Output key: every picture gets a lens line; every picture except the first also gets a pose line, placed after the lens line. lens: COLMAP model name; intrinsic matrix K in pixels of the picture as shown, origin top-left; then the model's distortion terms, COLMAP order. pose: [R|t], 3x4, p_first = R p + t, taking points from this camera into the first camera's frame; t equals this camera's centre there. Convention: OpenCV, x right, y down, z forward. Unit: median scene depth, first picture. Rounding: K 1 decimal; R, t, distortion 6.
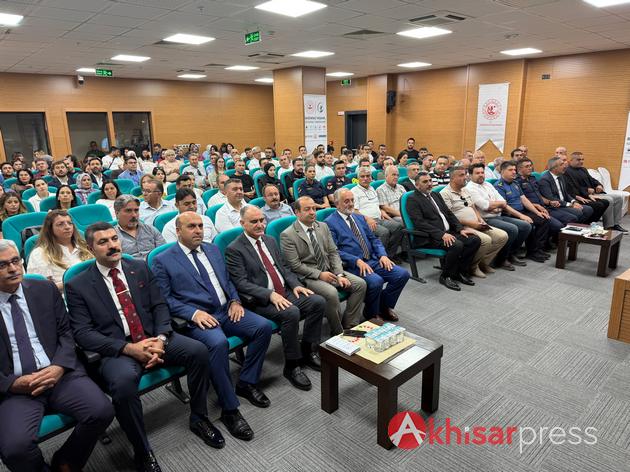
lens RADIAL K [[441.8, 0, 317.3], [0, 441.8, 233.9], [0, 0, 1]] dist [0.081041, -0.108315]
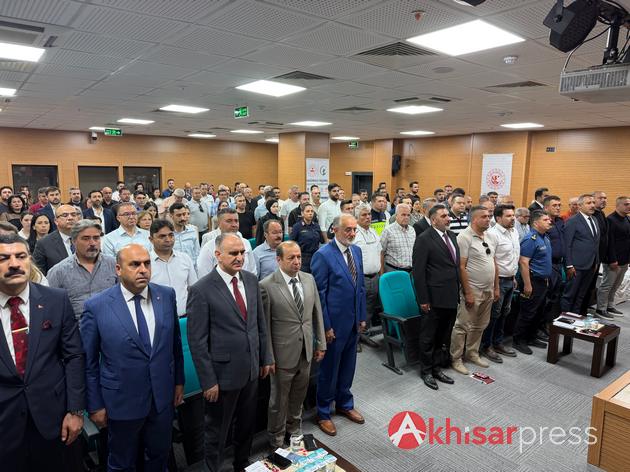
lens RADIAL K [[441.8, 0, 317.6], [0, 441.8, 235.3], [0, 0, 1]] dist [0.081041, -0.108315]
pose [[0.997939, 0.039725, -0.050394, 0.096145], [-0.044613, 0.993996, -0.099909, -0.070705], [0.046122, 0.101951, 0.993720, 0.033480]]
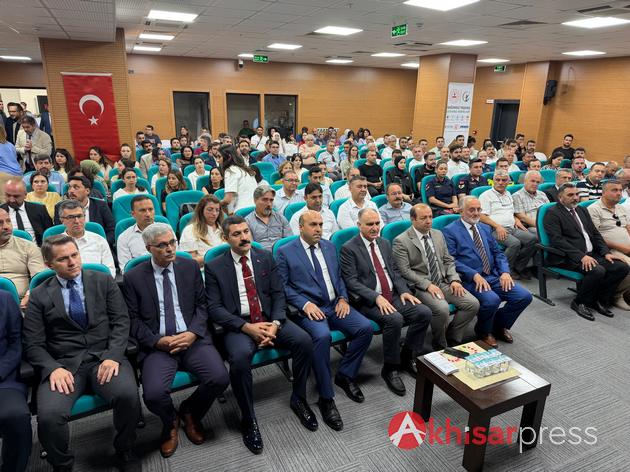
lens RADIAL K [[441.8, 0, 314.3], [0, 441.8, 237.7], [0, 0, 1]] dist [0.081041, -0.108315]
pose [[0.950103, 0.127342, -0.284761, 0.018729], [-0.112257, 0.991298, 0.068755, -0.033075], [0.291038, -0.033358, 0.956130, -0.018999]]
